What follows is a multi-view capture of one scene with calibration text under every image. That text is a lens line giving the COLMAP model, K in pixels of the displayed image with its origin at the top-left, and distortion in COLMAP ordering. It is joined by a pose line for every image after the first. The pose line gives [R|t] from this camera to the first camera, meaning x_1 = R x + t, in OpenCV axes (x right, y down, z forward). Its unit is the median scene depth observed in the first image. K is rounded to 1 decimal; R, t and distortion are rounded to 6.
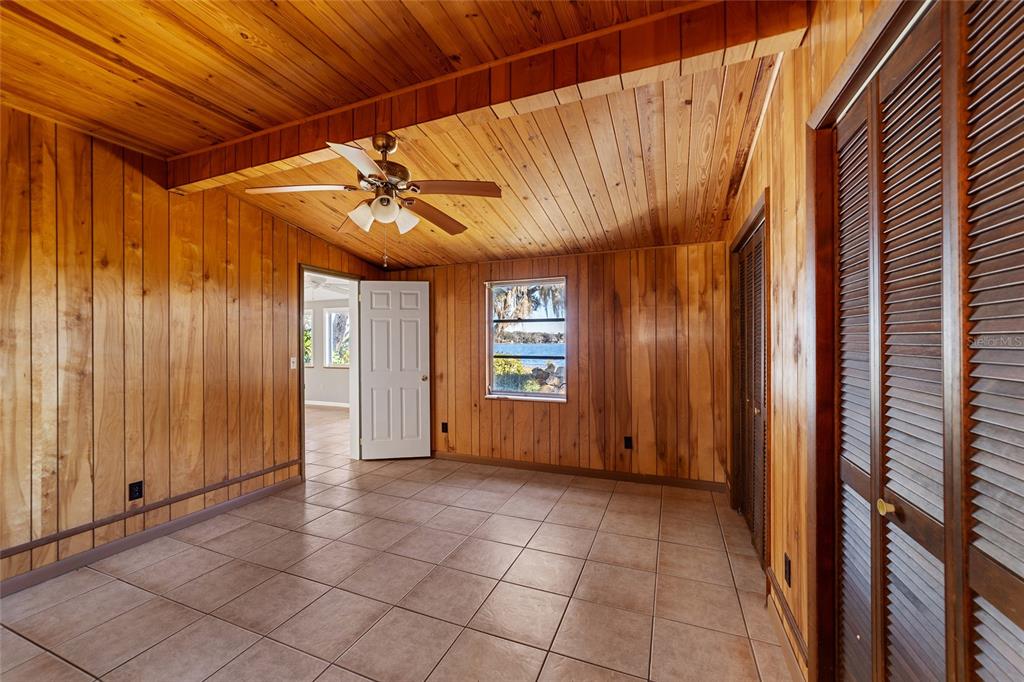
lens RADIAL K [[390.5, 0, 514.5], [0, 390.5, 342.3], [0, 0, 1]] dist [0.002585, 0.000407]
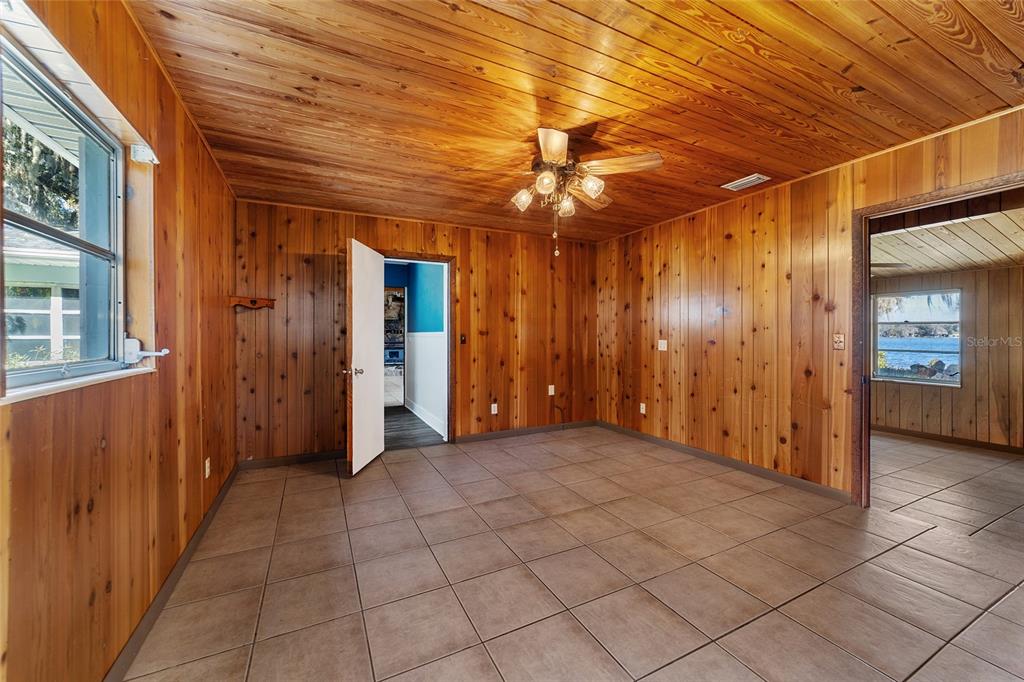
lens RADIAL K [[390.5, 0, 507.2], [0, 390.5, 335.9], [0, 0, 1]] dist [0.002585, 0.000407]
pose [[0.743335, 0.005667, -0.668896, -0.108246], [-0.002064, 0.999979, 0.006179, -0.017134], [0.668916, -0.003212, 0.743331, -0.904955]]
